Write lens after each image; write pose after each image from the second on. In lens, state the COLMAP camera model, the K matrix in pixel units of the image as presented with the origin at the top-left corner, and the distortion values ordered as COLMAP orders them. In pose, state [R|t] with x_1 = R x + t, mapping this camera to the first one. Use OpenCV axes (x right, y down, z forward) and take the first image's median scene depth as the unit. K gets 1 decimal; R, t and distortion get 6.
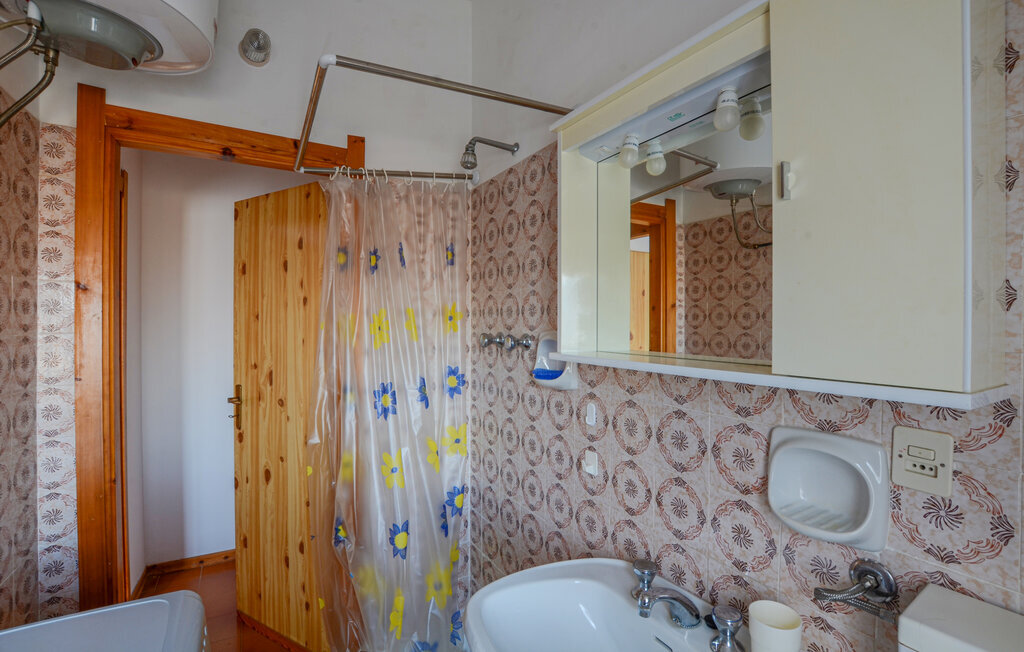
lens RADIAL K [[458.3, 0, 512.1], [0, 458.3, 321.4], [0, 0, 1]] dist [-0.036095, 0.006244]
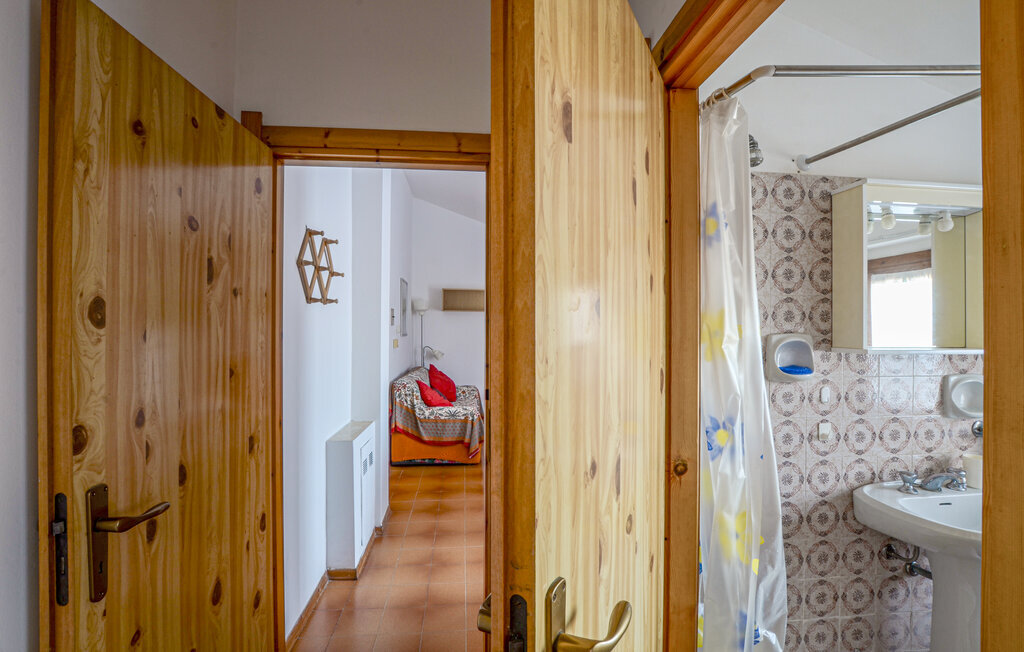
lens RADIAL K [[458.3, 0, 507.4], [0, 458.3, 325.8], [0, 0, 1]] dist [-0.036095, 0.006244]
pose [[0.413737, 0.007661, 0.910364, -1.415836], [-0.005650, 0.999967, -0.005847, 0.012082], [-0.910379, -0.002725, 0.413766, 1.301761]]
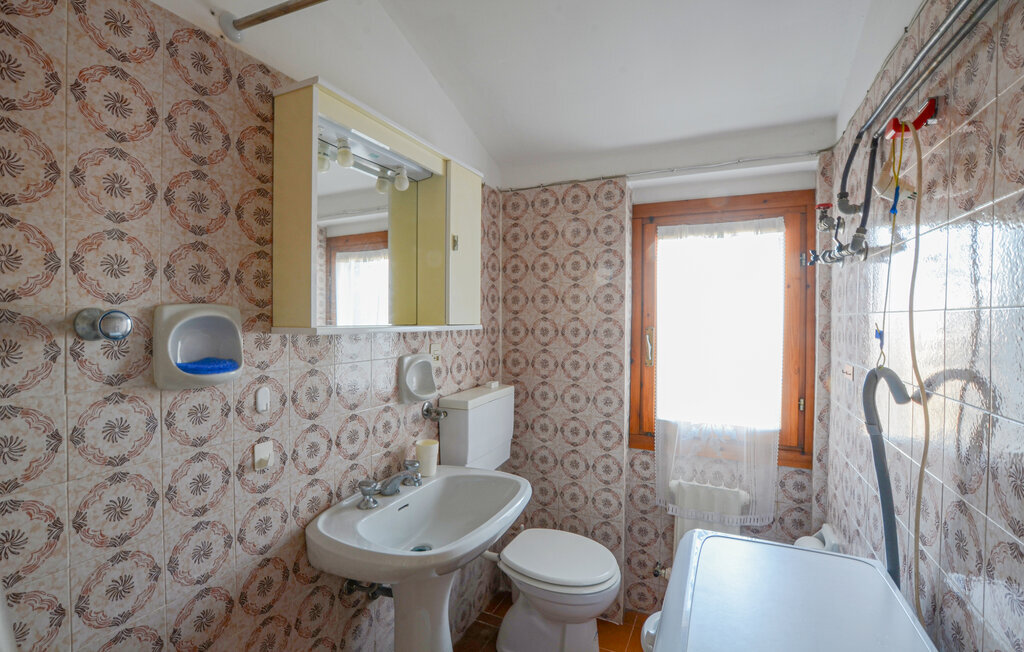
lens RADIAL K [[458.3, 0, 508.9], [0, 458.3, 325.9], [0, 0, 1]] dist [-0.036095, 0.006244]
pose [[-0.564078, -0.014237, 0.825599, -0.807156], [-0.003981, 0.999887, 0.014522, 0.045919], [-0.825712, 0.004905, -0.564071, 1.099742]]
